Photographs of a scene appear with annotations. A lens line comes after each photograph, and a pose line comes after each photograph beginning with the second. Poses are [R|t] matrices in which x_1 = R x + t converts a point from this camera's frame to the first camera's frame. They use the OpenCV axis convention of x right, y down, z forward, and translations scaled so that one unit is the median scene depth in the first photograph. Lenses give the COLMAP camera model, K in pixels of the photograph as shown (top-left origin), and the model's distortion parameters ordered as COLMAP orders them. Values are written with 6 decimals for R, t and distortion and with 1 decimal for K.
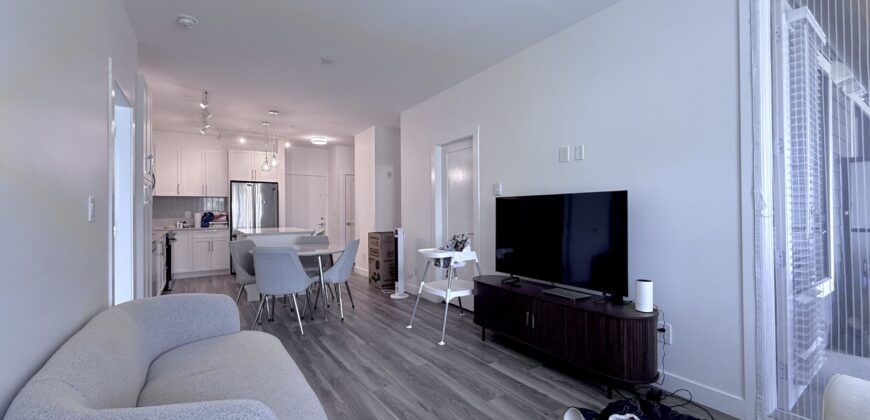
lens RADIAL K [[342.5, 0, 431.7], [0, 342.5, 213.9], [0, 0, 1]] dist [0.002032, 0.000240]
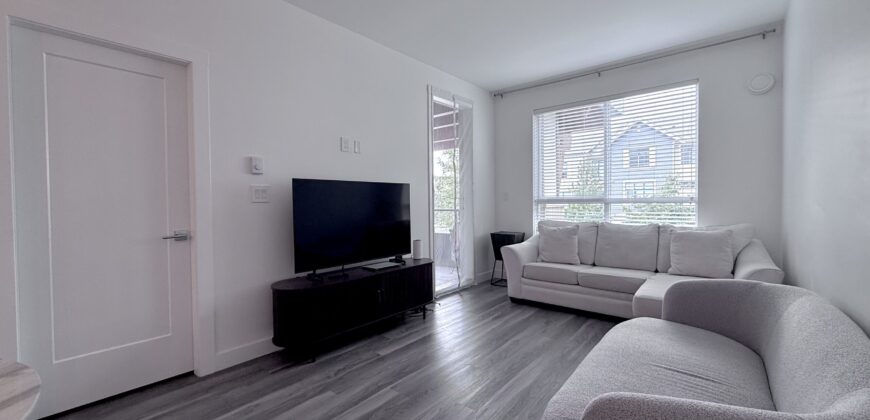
lens RADIAL K [[342.5, 0, 438.9], [0, 342.5, 204.9], [0, 0, 1]] dist [0.002032, 0.000240]
pose [[-0.271316, -0.004650, 0.962479, -0.393811], [0.014111, 0.999862, 0.008808, 0.006305], [-0.962387, 0.015972, -0.271213, 0.543837]]
